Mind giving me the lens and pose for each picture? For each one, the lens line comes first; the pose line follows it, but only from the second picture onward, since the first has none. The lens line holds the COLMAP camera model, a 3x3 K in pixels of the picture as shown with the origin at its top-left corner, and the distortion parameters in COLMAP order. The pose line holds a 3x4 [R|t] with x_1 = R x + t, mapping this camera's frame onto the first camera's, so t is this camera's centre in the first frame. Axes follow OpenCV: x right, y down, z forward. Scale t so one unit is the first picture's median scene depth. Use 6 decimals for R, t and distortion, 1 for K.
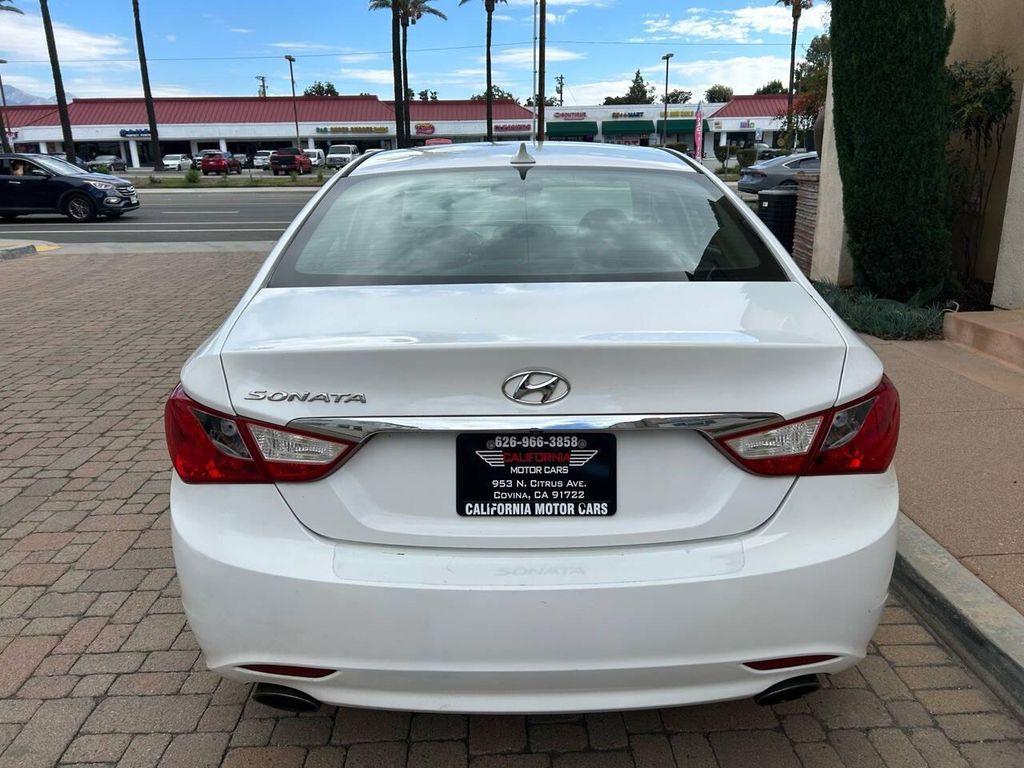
lens RADIAL K [[770.7, 0, 517.7], [0, 770.7, 385.6], [0, 0, 1]] dist [0.051051, -0.053474]
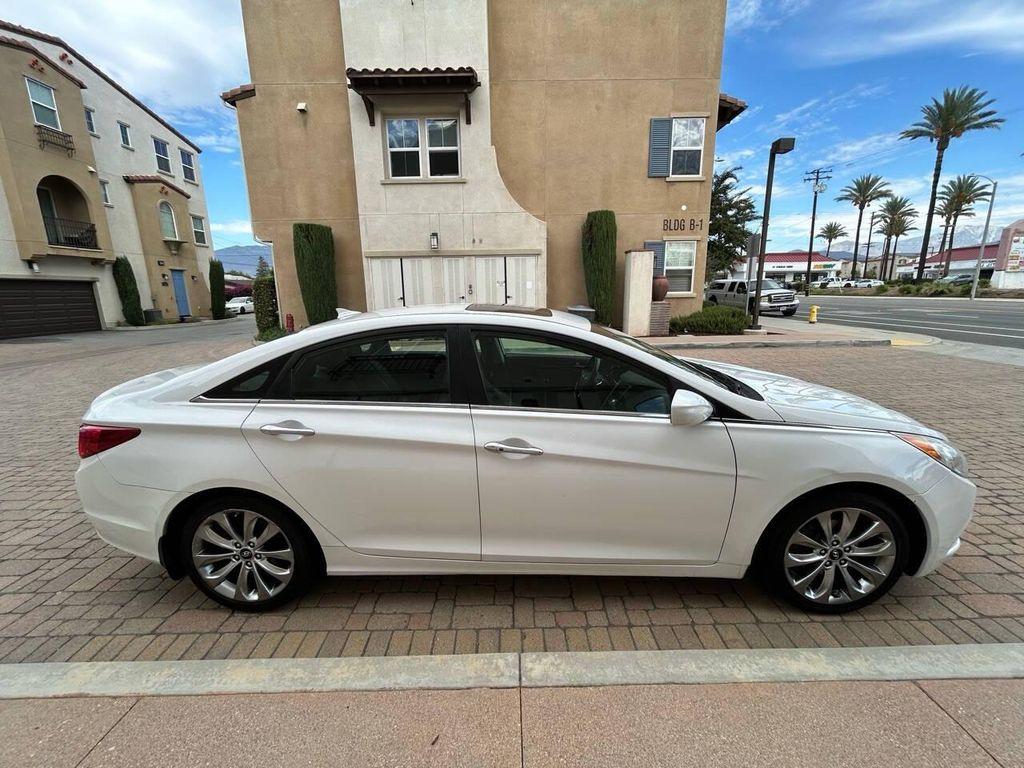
lens RADIAL K [[415.1, 0, 511.3], [0, 415.1, 381.3], [0, 0, 1]] dist [0.001432, -0.000713]
pose [[-0.034197, 0.230098, -0.972566, 0.720412], [-0.262135, 0.937001, 0.230901, -0.336401], [0.964425, 0.262840, 0.028274, 0.969335]]
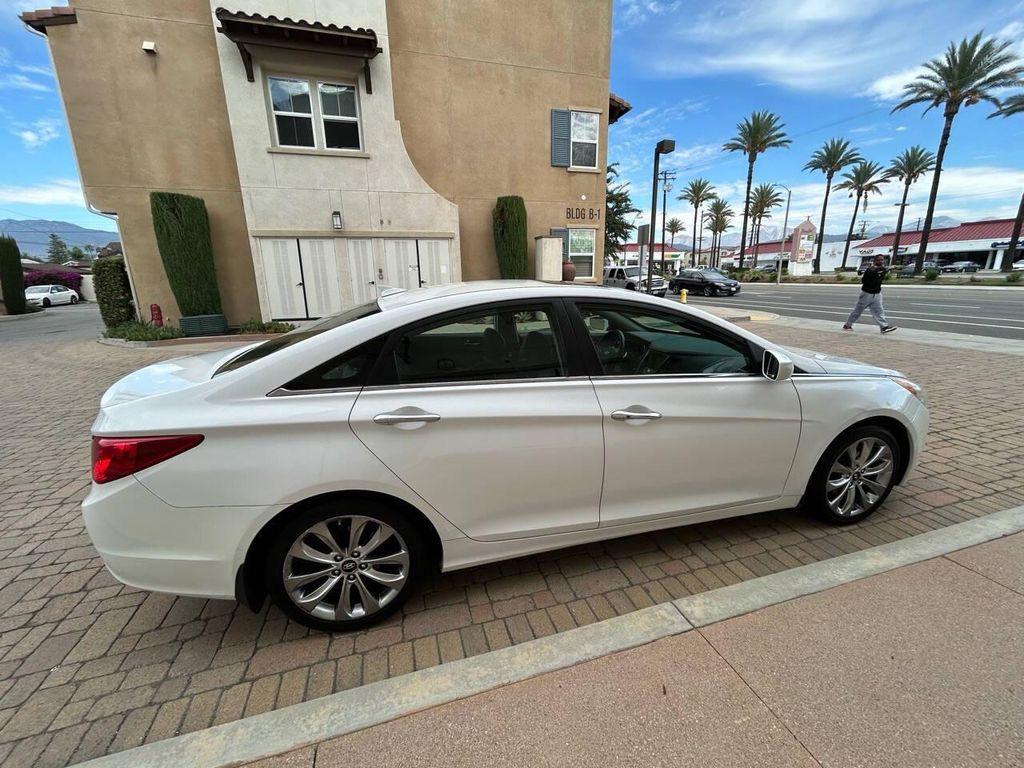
lens RADIAL K [[415.1, 0, 511.6], [0, 415.1, 381.9], [0, 0, 1]] dist [0.001432, -0.000713]
pose [[0.247883, 0.251513, -0.935572, 0.690631], [-0.258172, 0.947939, 0.186434, -0.240930], [0.933756, 0.195325, 0.299912, 0.694434]]
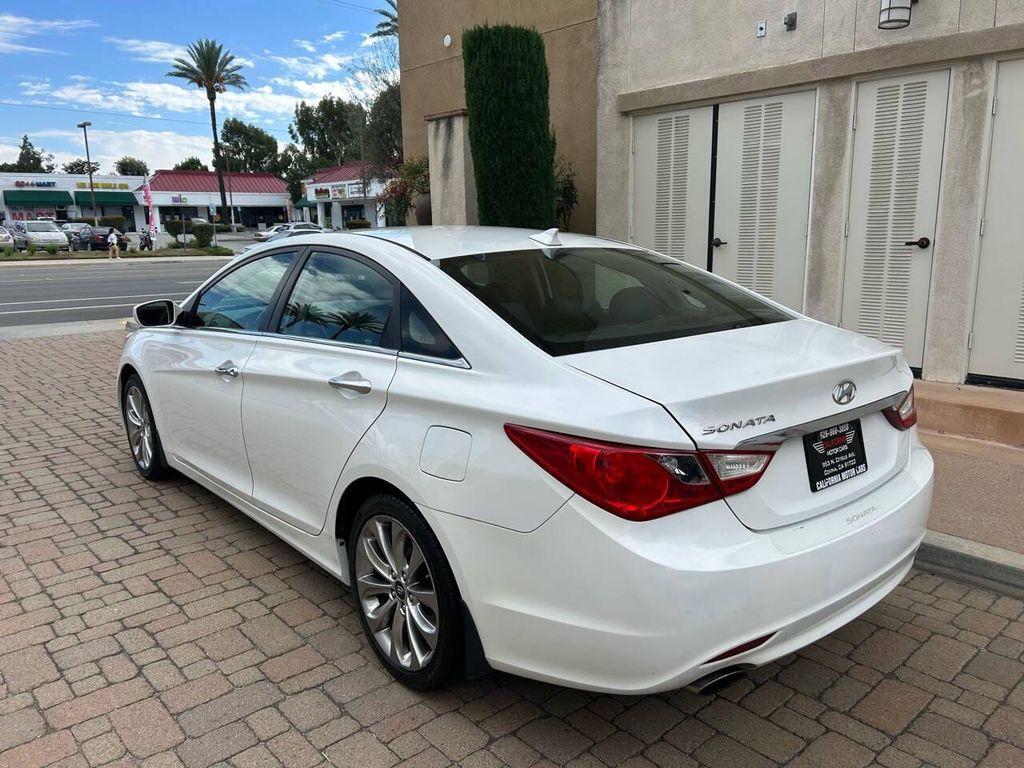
lens RADIAL K [[770.7, 0, 513.1], [0, 770.7, 385.2], [0, 0, 1]] dist [0.051051, -0.053474]
pose [[0.770259, -0.124248, 0.625511, -0.557668], [0.180305, 0.983248, -0.026723, -0.034450], [-0.611712, 0.133366, 0.779758, 0.085387]]
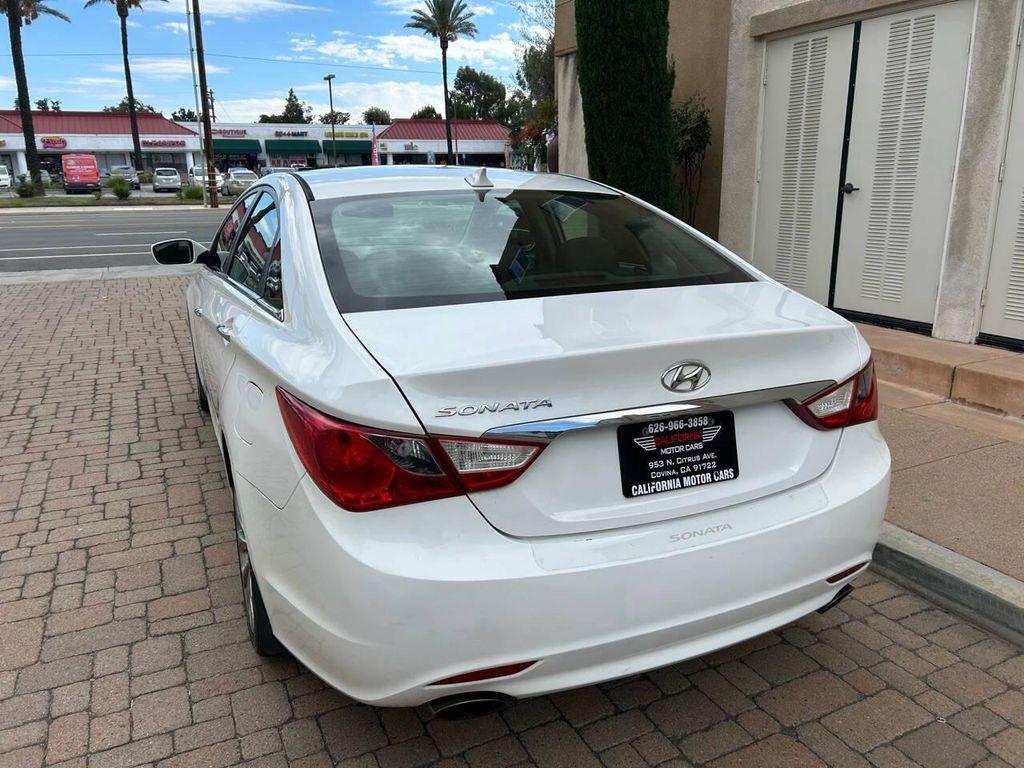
lens RADIAL K [[770.7, 0, 516.1], [0, 770.7, 385.4], [0, 0, 1]] dist [0.051051, -0.053474]
pose [[0.916039, -0.100926, 0.388183, -0.266135], [0.110226, 0.993905, -0.001703, -0.004696], [-0.385645, 0.044348, 0.921581, 0.005149]]
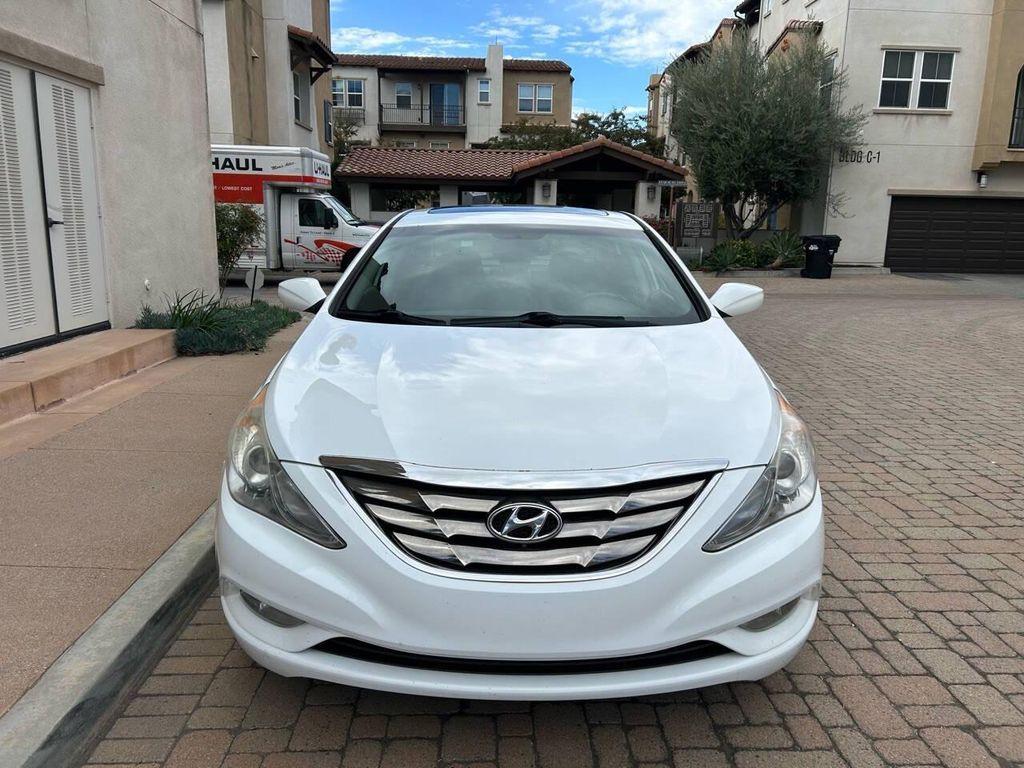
lens RADIAL K [[770.7, 0, 517.7], [0, 770.7, 390.7], [0, 0, 1]] dist [0.051051, -0.053474]
pose [[-1.000000, -0.000444, 0.000833, 0.000330], [0.000006, 0.879335, 0.476204, -0.584857], [-0.000944, 0.476204, -0.879335, 2.040442]]
